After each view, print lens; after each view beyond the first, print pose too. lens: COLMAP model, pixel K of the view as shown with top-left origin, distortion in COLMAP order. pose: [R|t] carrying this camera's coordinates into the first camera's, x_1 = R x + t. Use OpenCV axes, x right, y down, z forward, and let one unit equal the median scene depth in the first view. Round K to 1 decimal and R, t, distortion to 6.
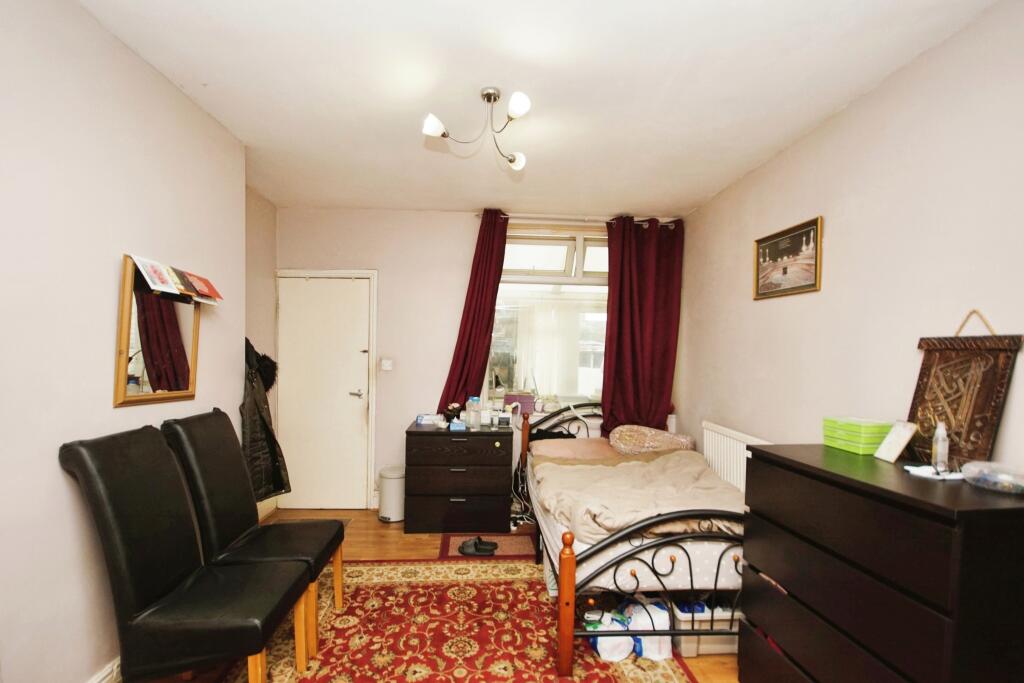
lens RADIAL K [[461.9, 0, 495.1], [0, 461.9, 367.1], [0, 0, 1]] dist [0.001473, 0.000173]
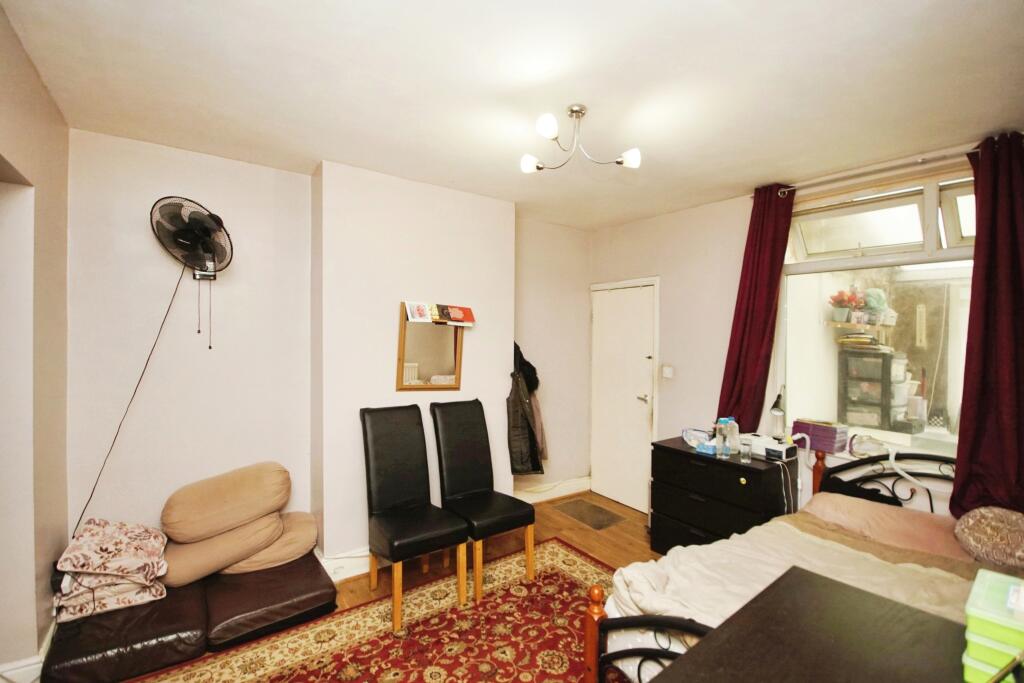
lens RADIAL K [[464.1, 0, 512.0], [0, 464.1, 341.5], [0, 0, 1]] dist [-0.001015, -0.000367]
pose [[0.547989, 0.006437, -0.836461, 0.603347], [-0.040401, 0.999007, -0.018780, -0.056424], [0.835510, 0.044085, 0.547705, 0.286860]]
